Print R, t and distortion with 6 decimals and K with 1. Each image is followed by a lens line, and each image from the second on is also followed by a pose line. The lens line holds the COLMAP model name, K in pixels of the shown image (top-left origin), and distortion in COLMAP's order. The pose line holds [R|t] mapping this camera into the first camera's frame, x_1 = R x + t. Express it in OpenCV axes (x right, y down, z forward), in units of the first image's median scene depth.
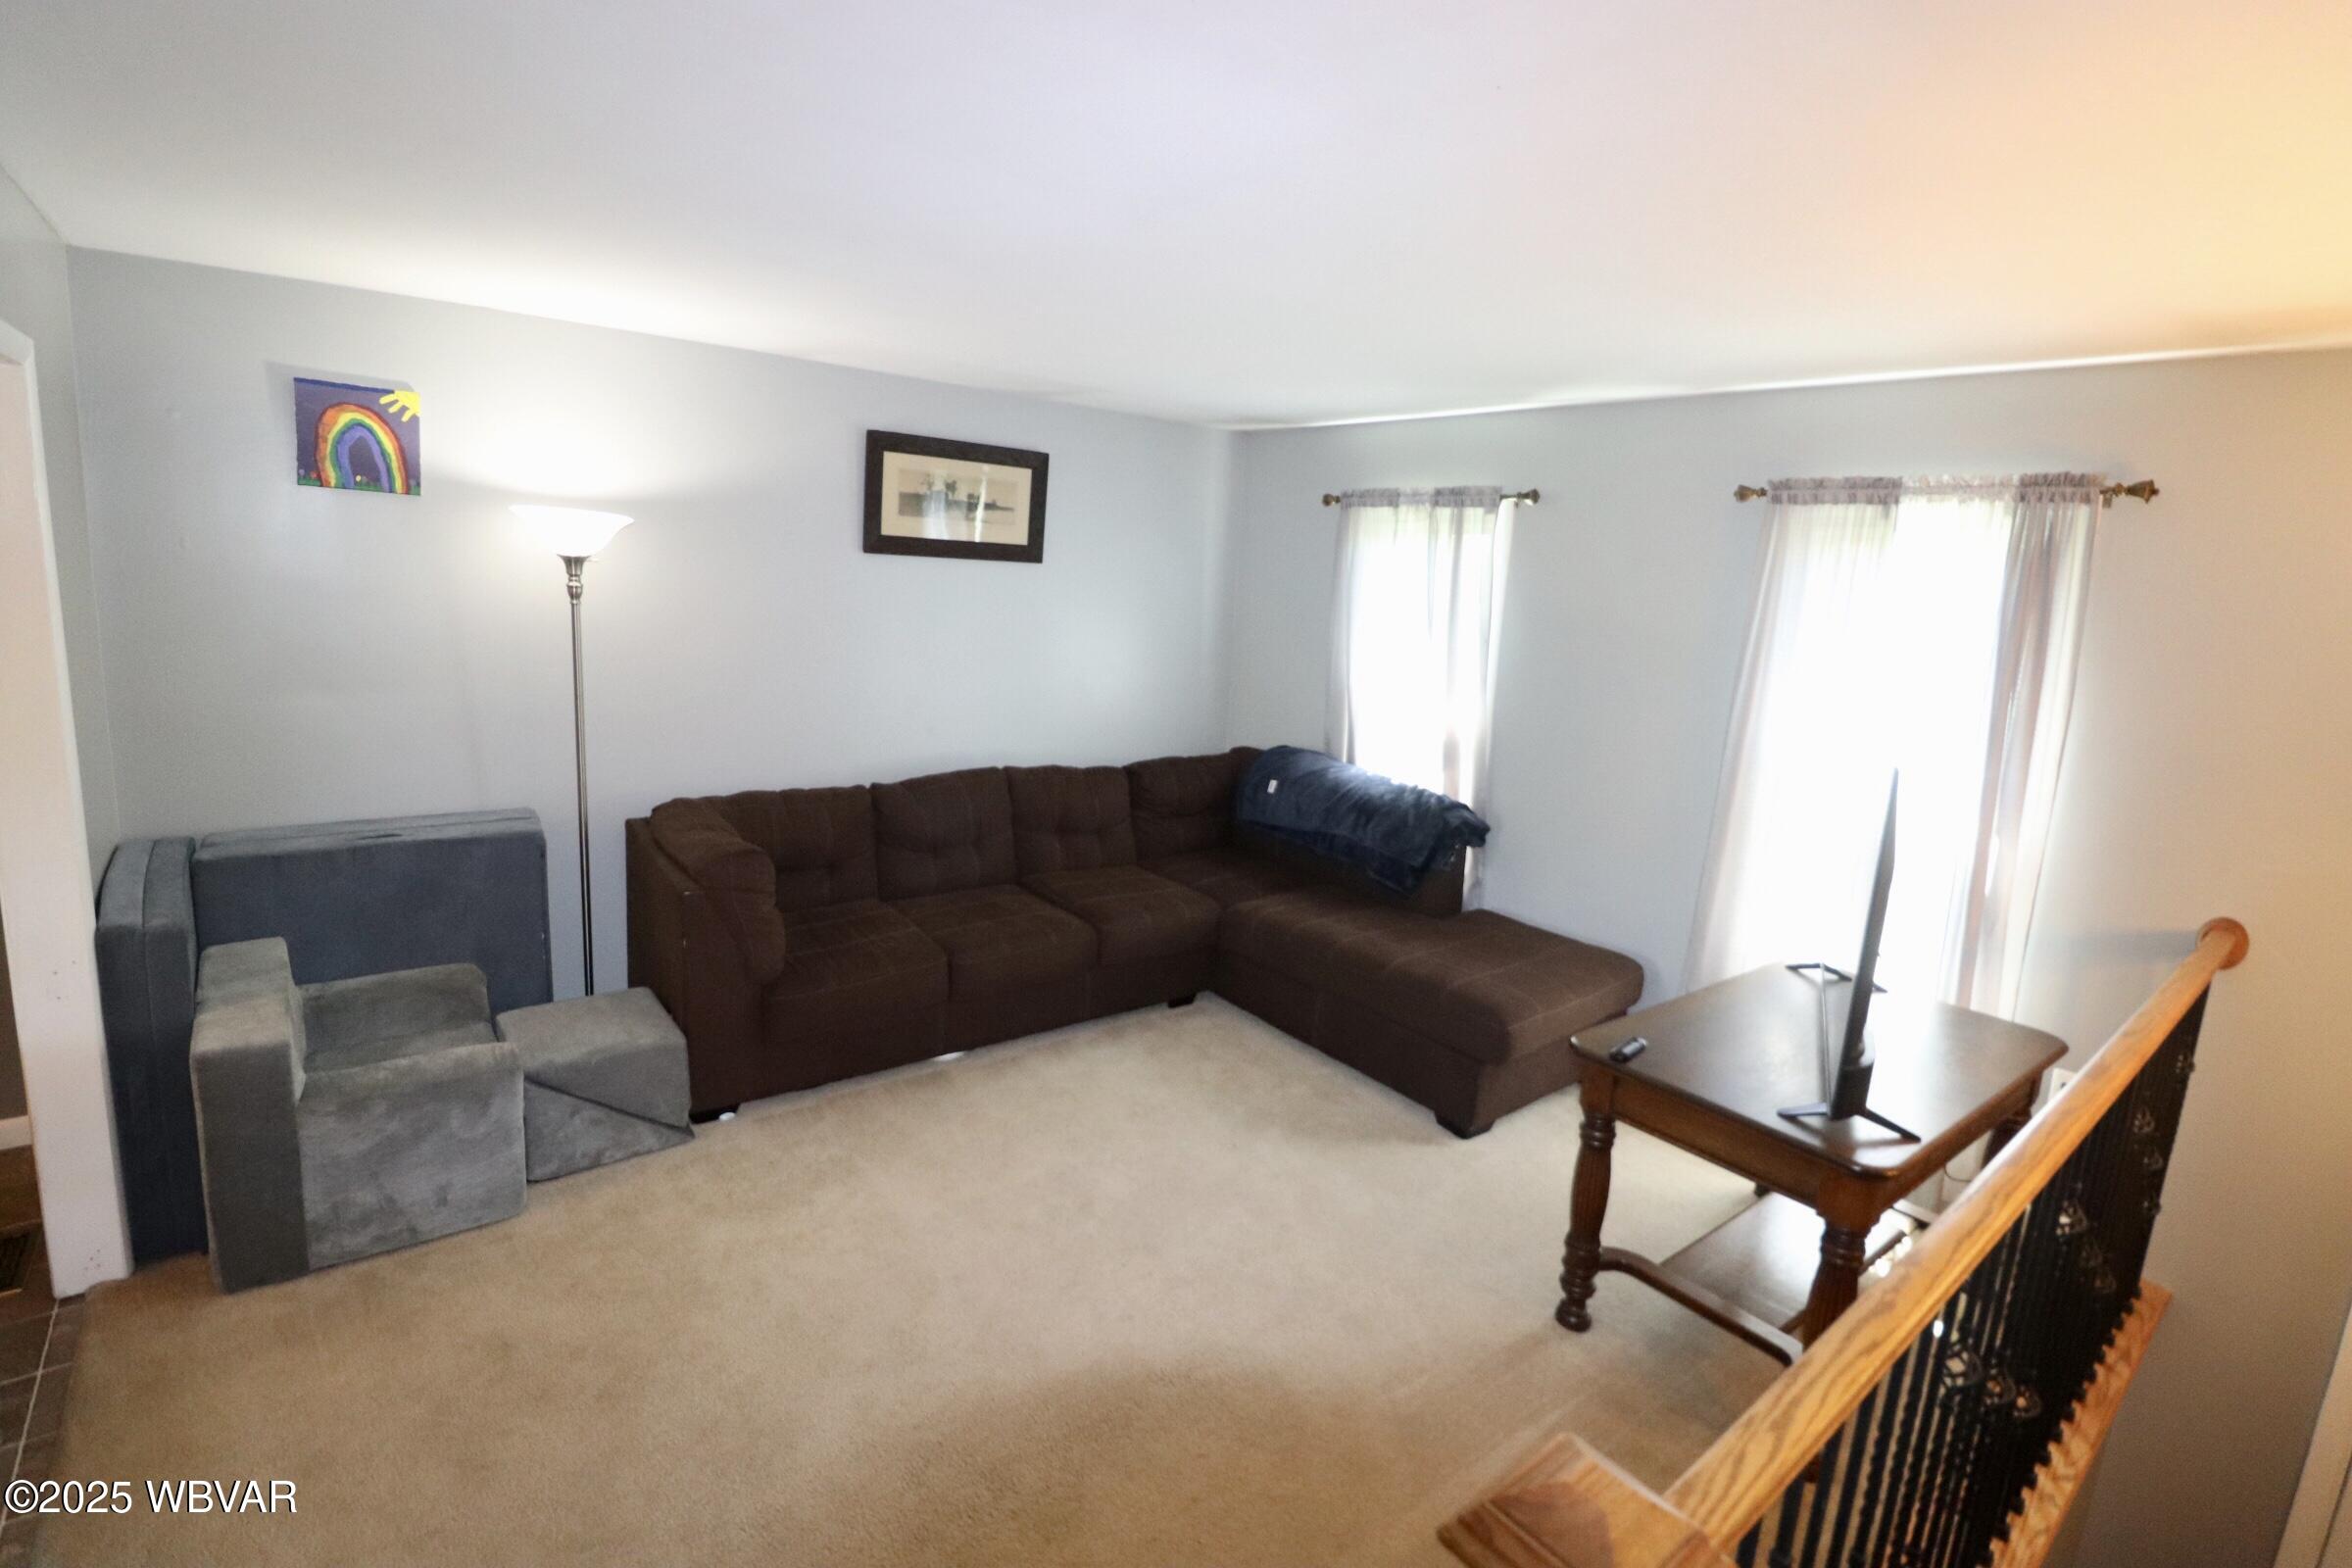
lens RADIAL K [[1087.0, 0, 1162.0], [0, 1087.0, 768.5], [0, 0, 1]] dist [-0.008869, -0.007737]
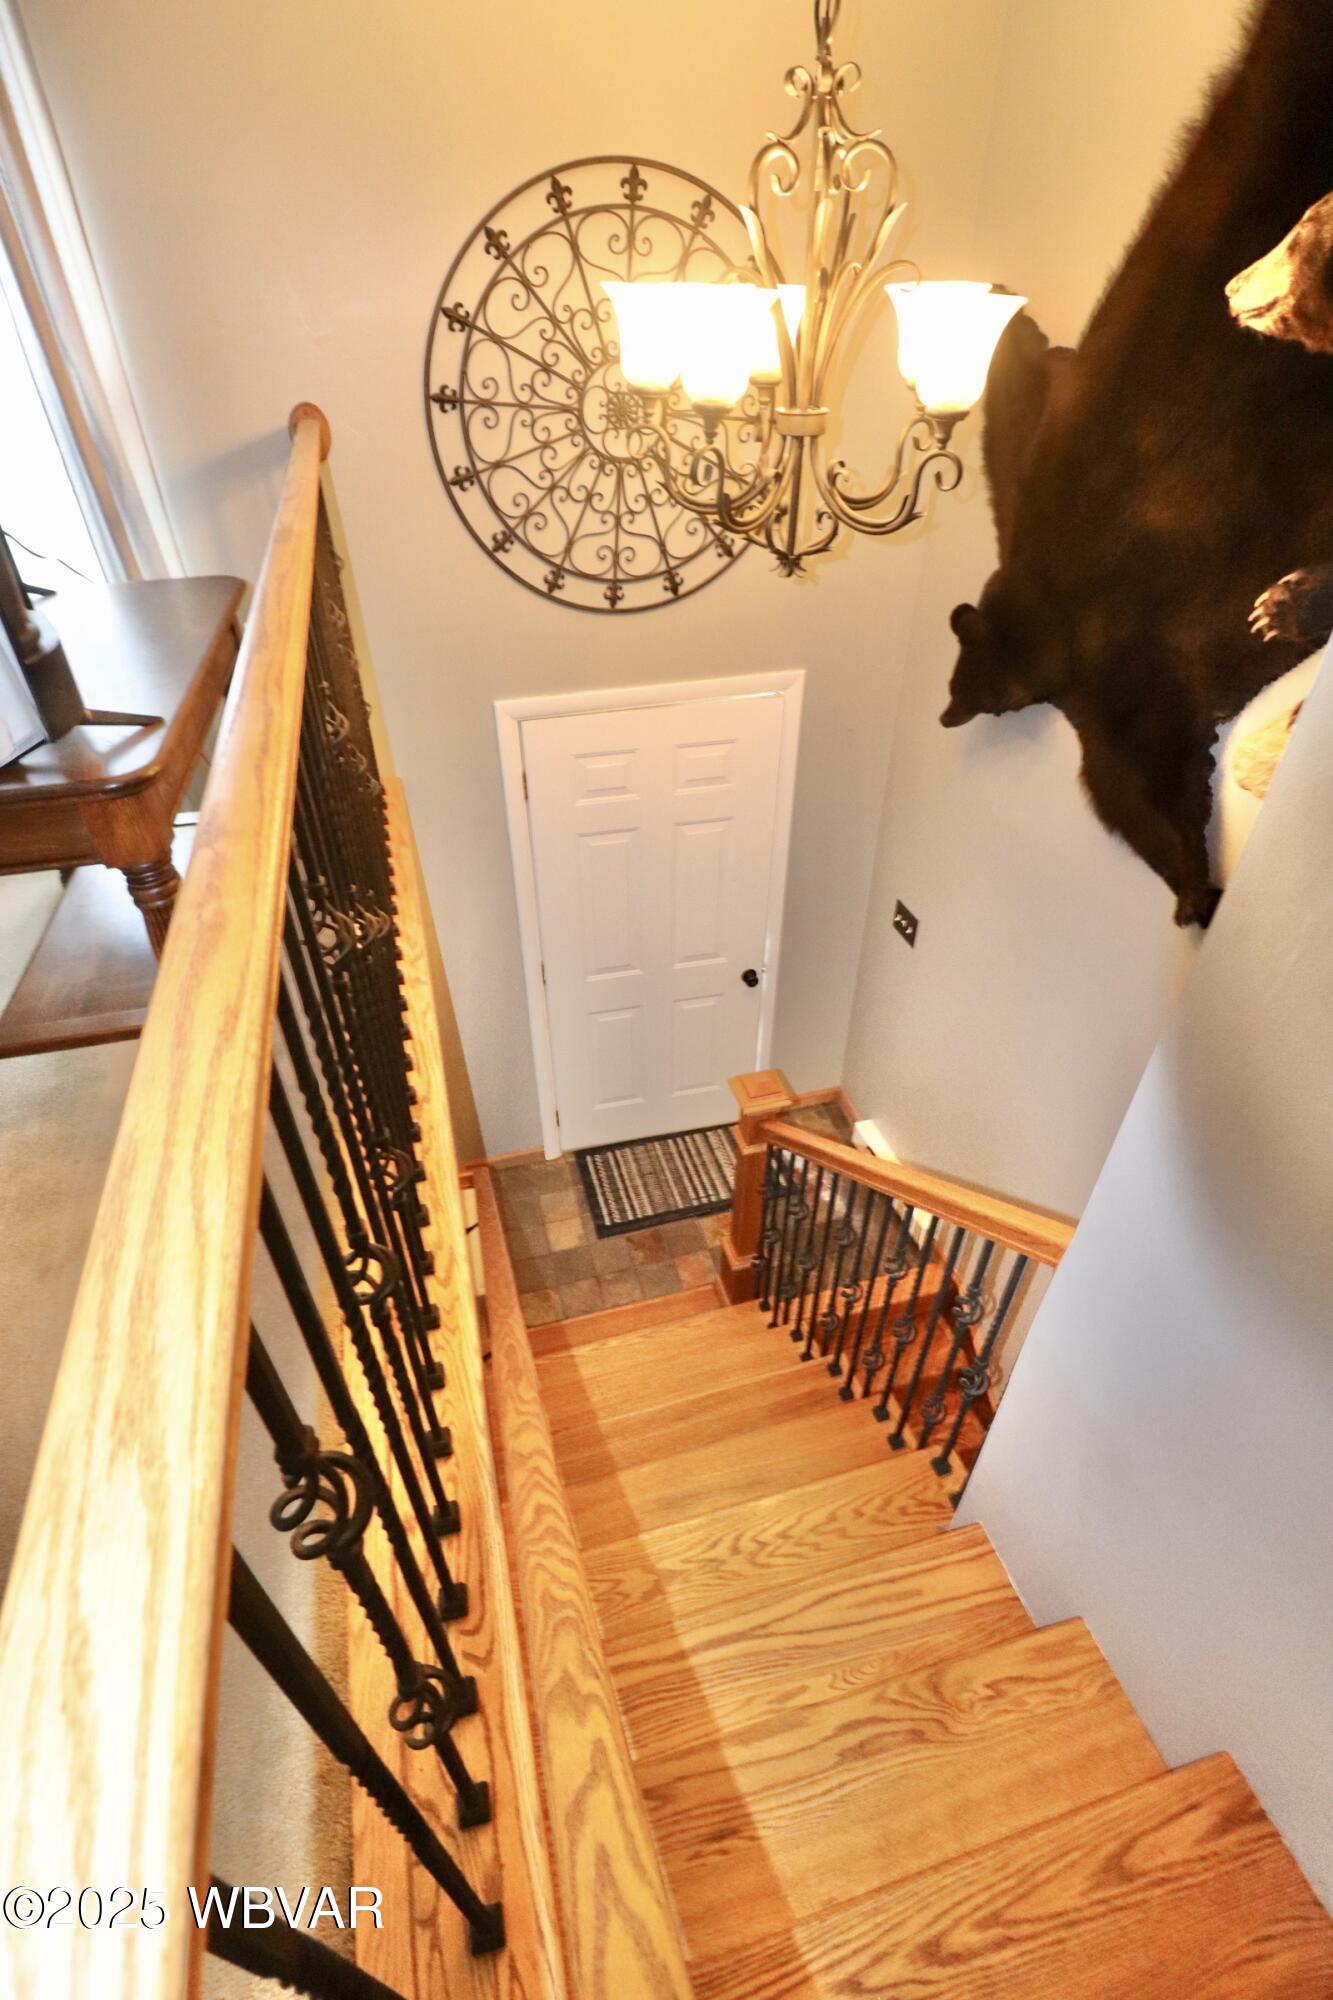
lens RADIAL K [[924.3, 0, 648.4], [0, 924.3, 1011.2], [0, 0, 1]] dist [-0.008869, -0.007737]
pose [[0.399978, -0.614231, 0.680248, 0.167111], [0.193337, 0.782048, 0.592471, 0.120096], [-0.895901, -0.105458, 0.431556, 0.239854]]
